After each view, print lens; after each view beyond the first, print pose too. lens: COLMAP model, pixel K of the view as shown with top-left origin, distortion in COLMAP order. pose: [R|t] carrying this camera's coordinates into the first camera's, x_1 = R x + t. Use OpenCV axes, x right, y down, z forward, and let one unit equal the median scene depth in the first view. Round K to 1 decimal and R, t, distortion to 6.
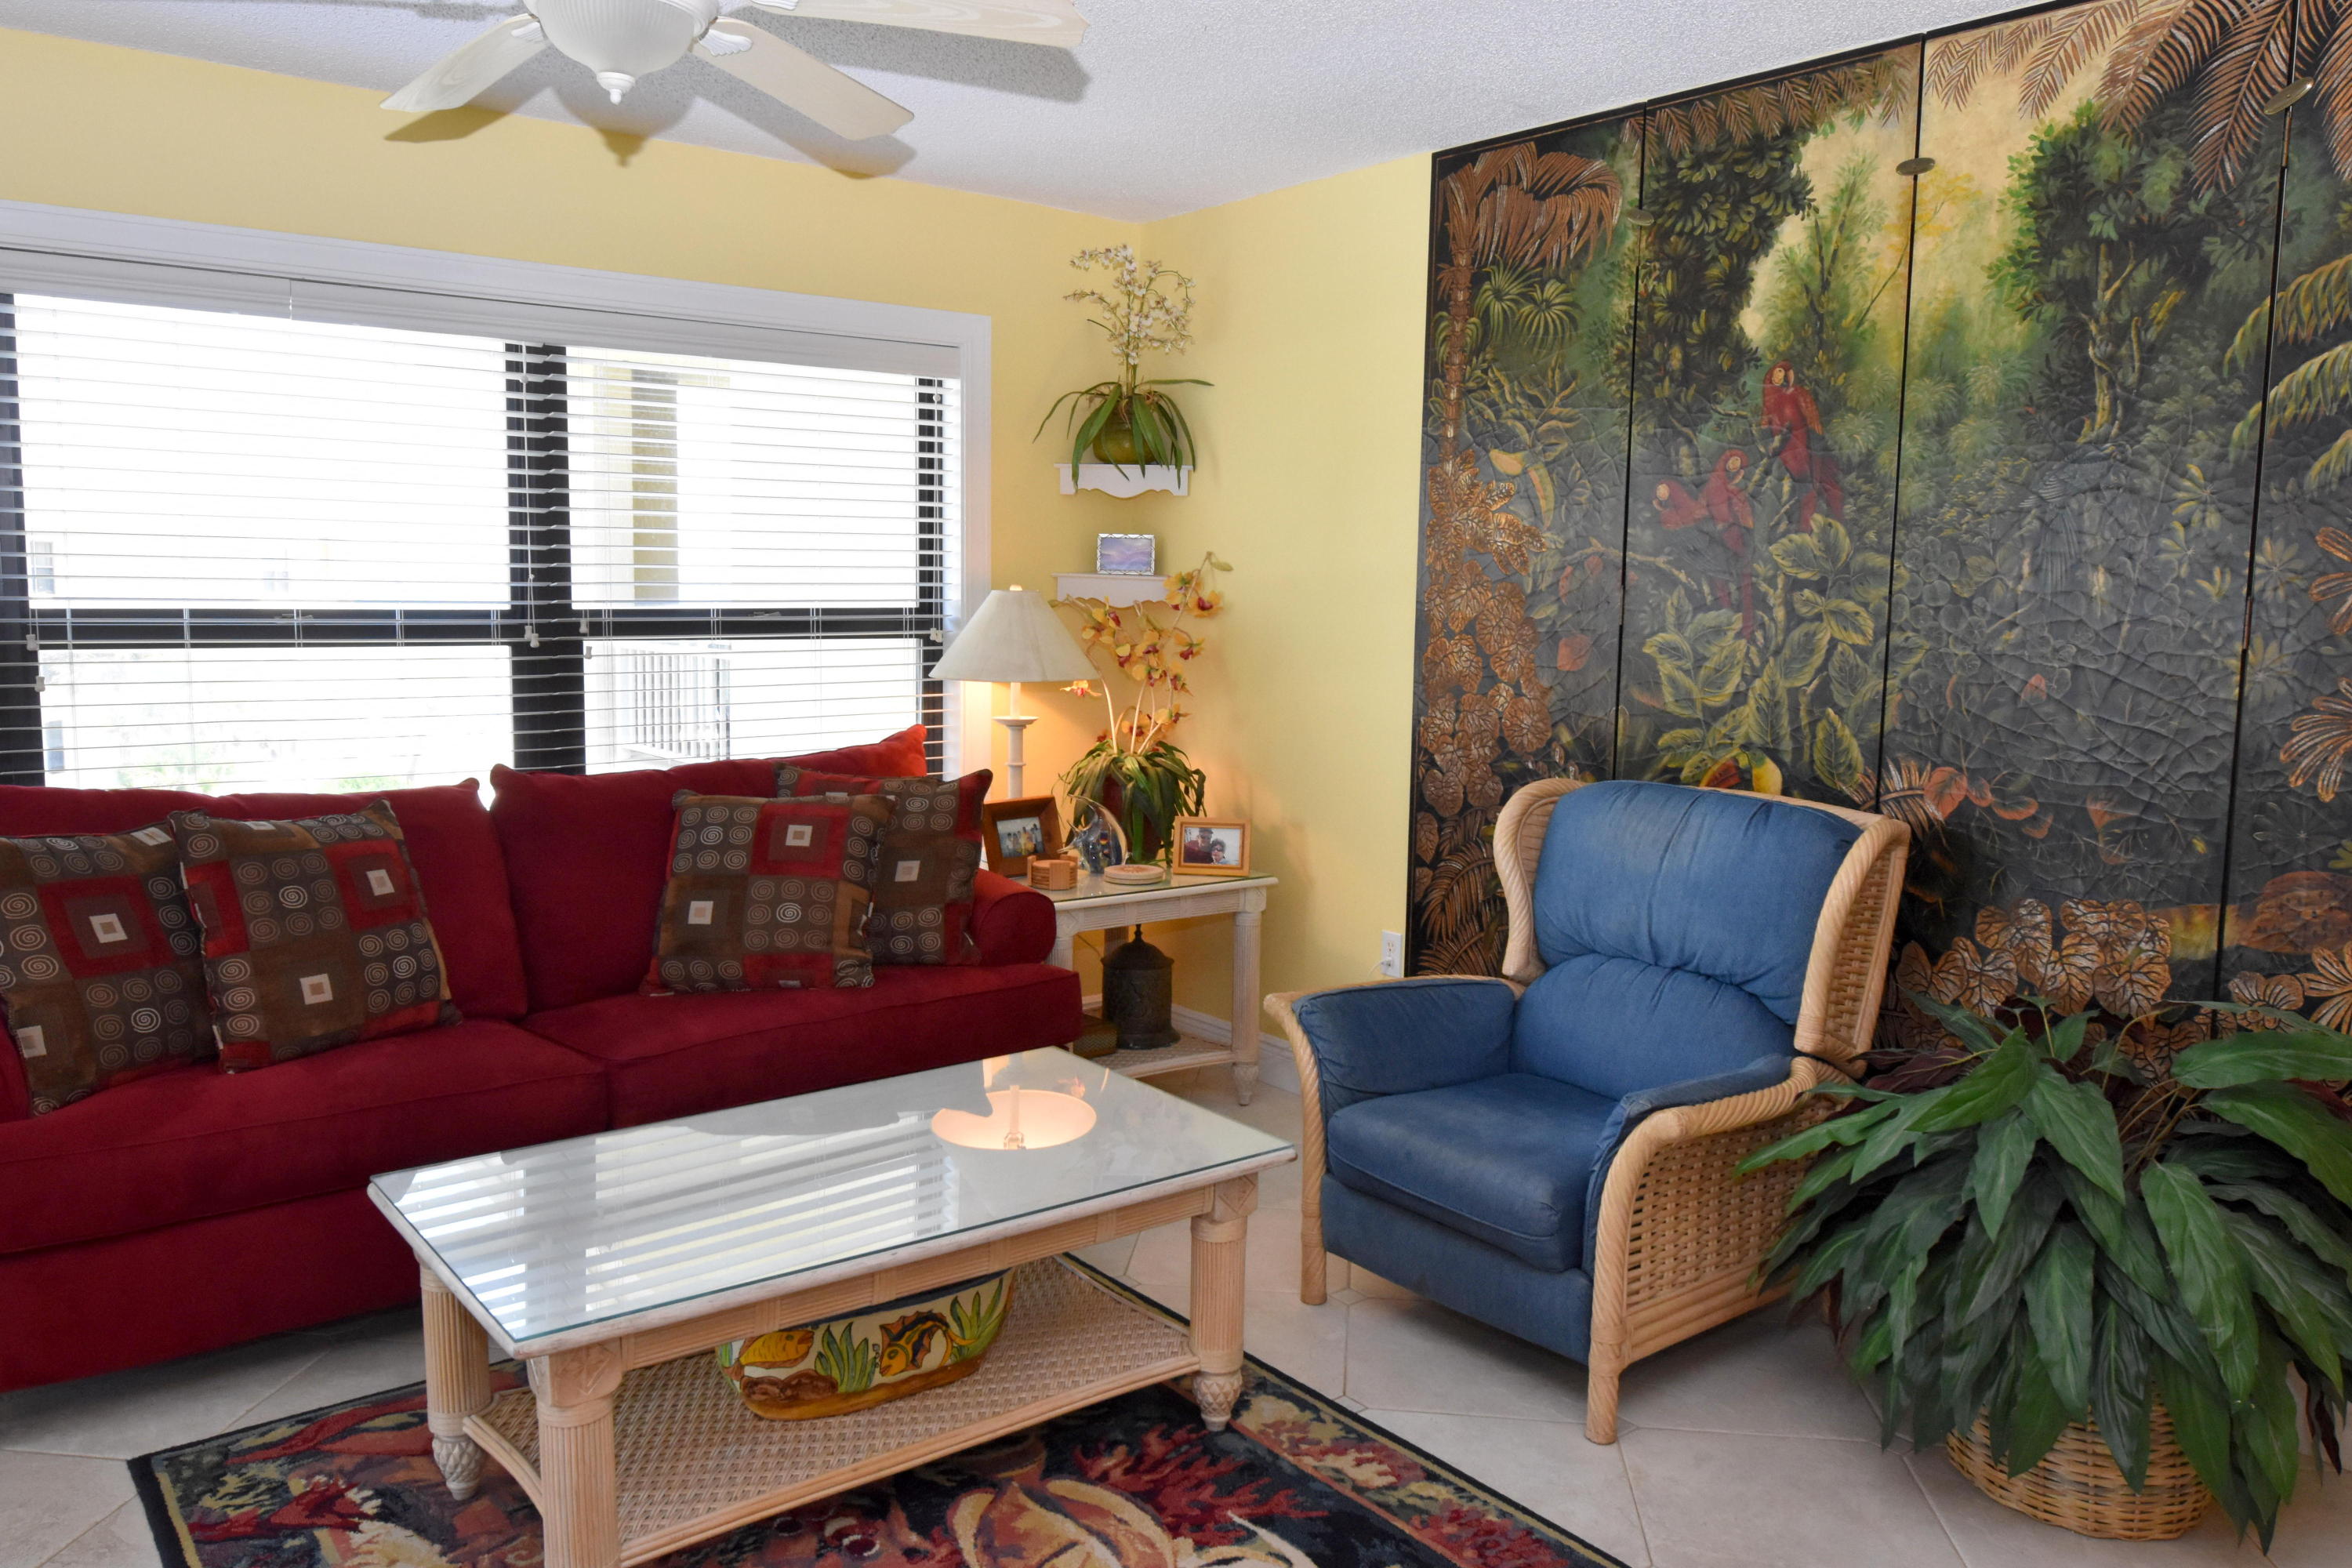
lens RADIAL K [[1736.5, 0, 1176.3], [0, 1736.5, 797.8], [0, 0, 1]] dist [0.013137, 0.008066]
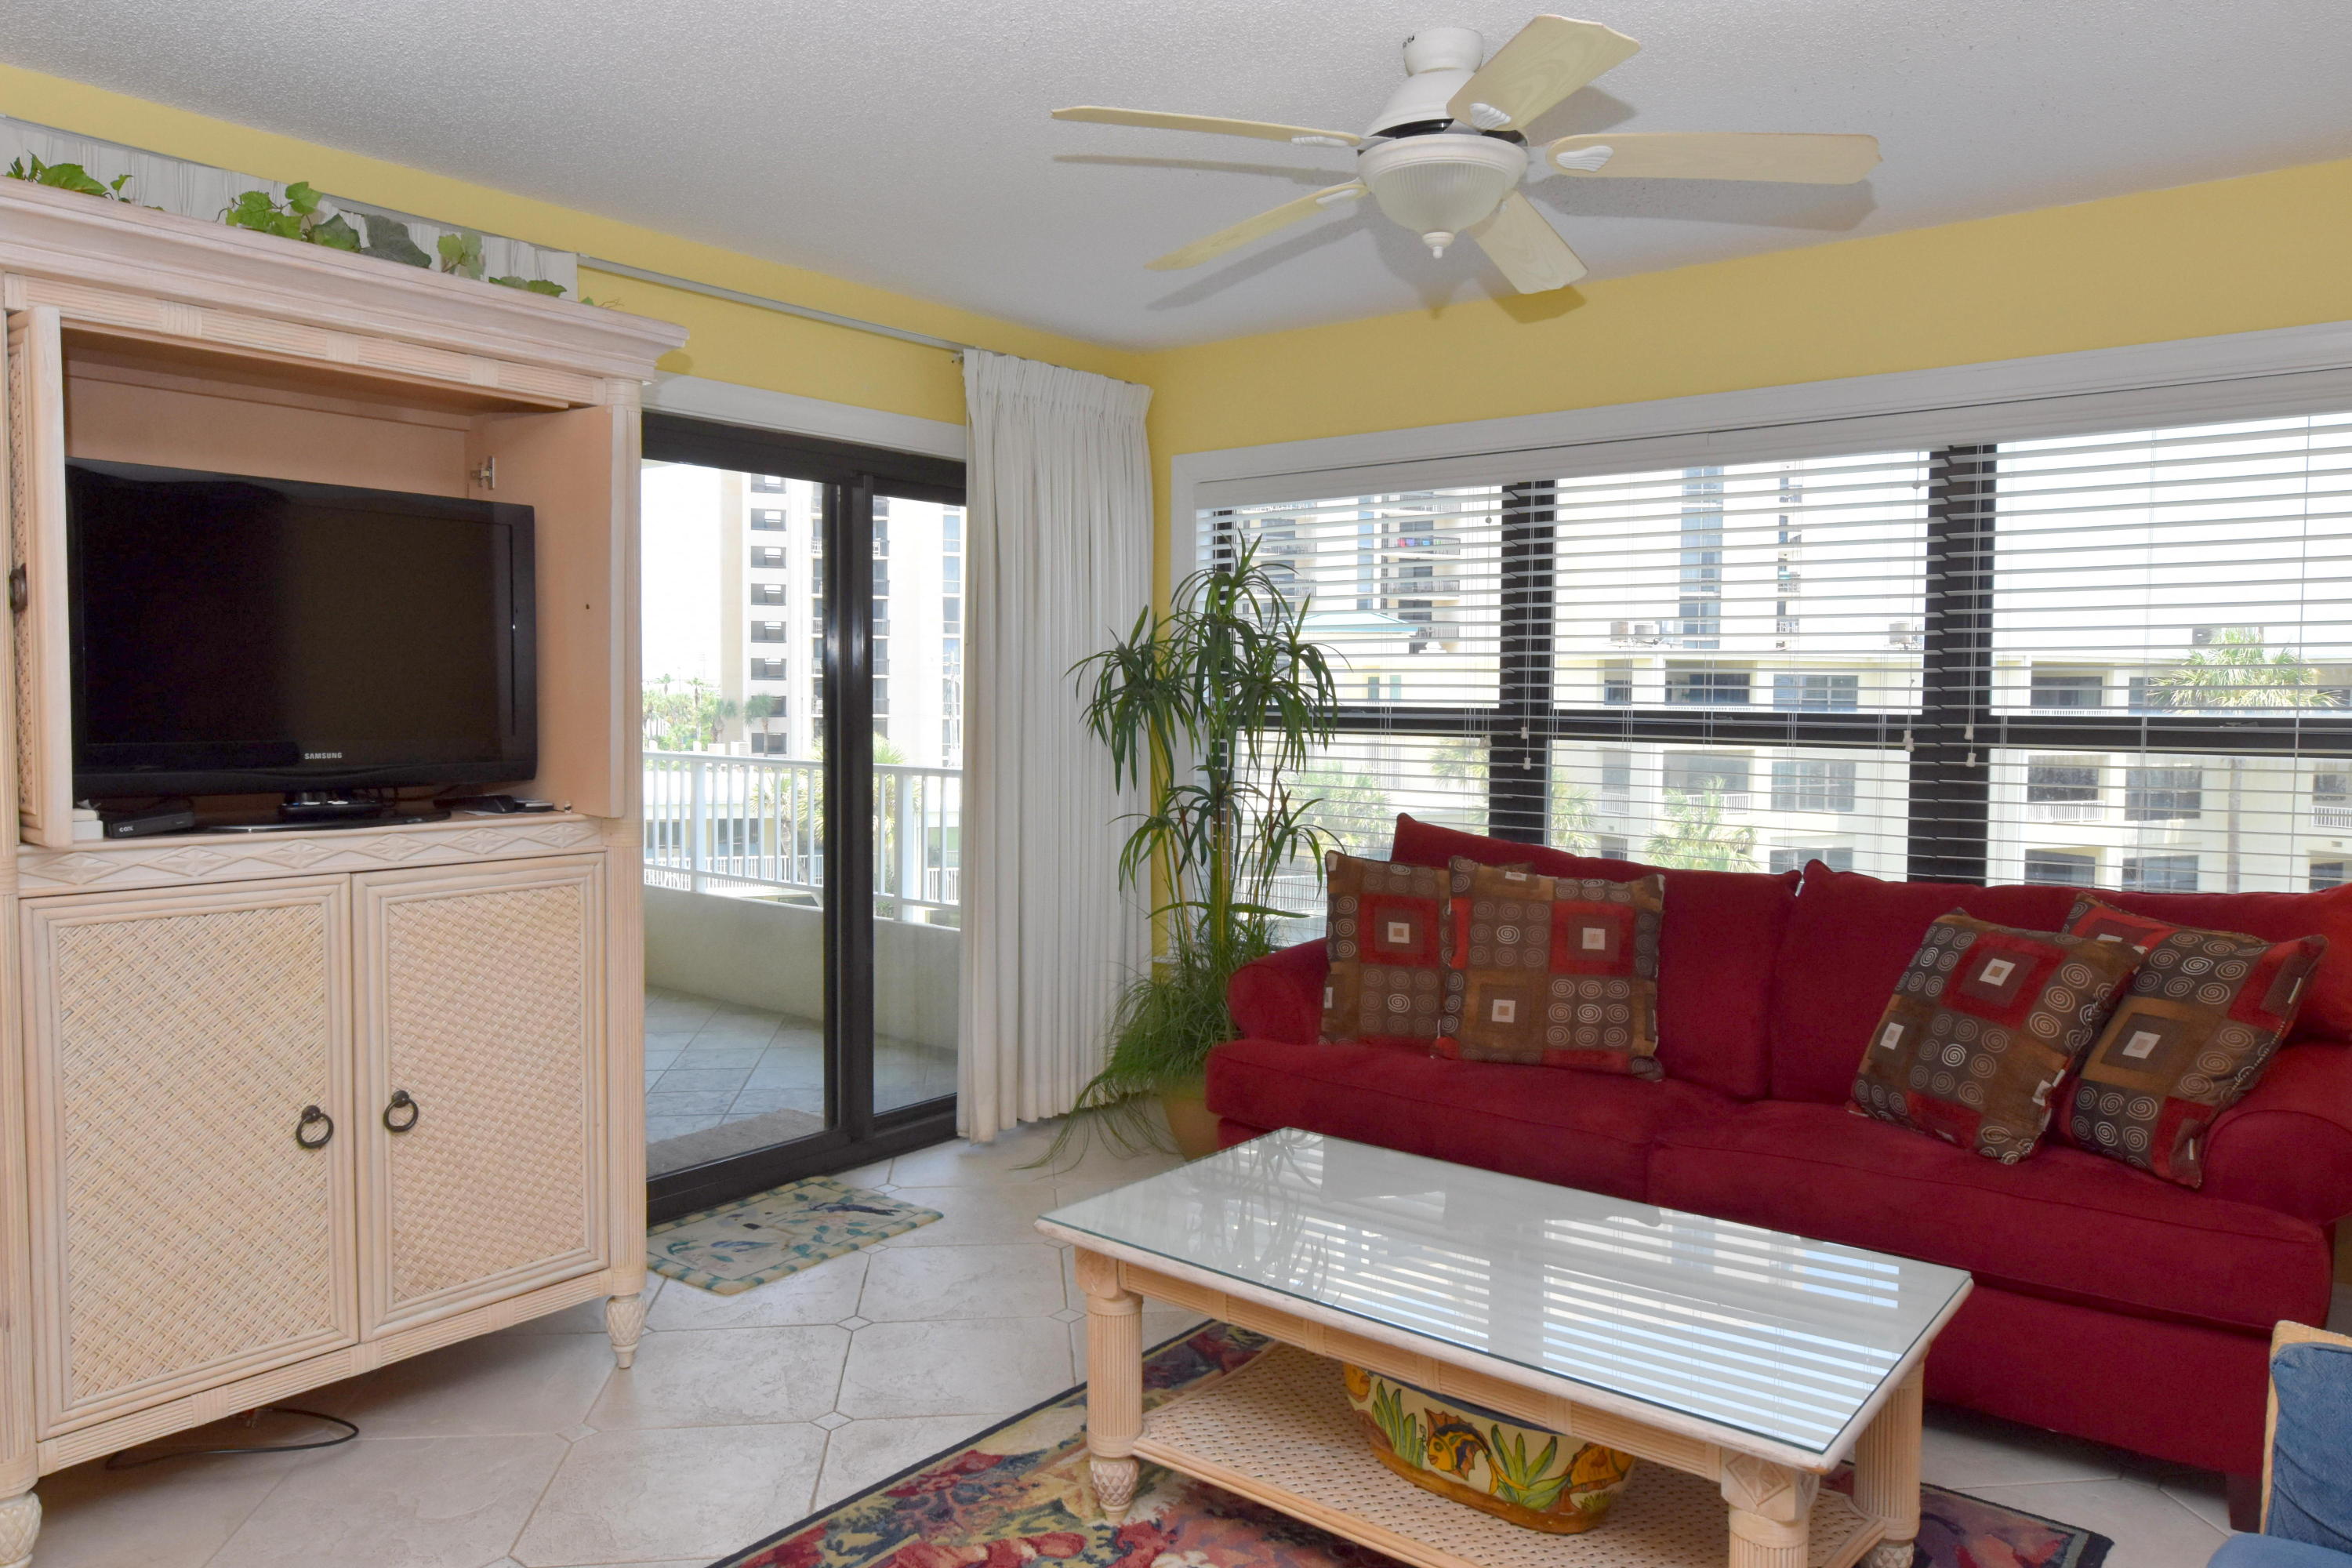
lens RADIAL K [[1607.5, 0, 1180.2], [0, 1607.5, 763.5], [0, 0, 1]] dist [0.055242, 0.001016]
pose [[0.250859, 0.043915, -0.967027, 0.609370], [-0.122281, 0.992406, 0.013346, -0.057915], [0.960269, 0.114901, 0.254324, 0.506975]]
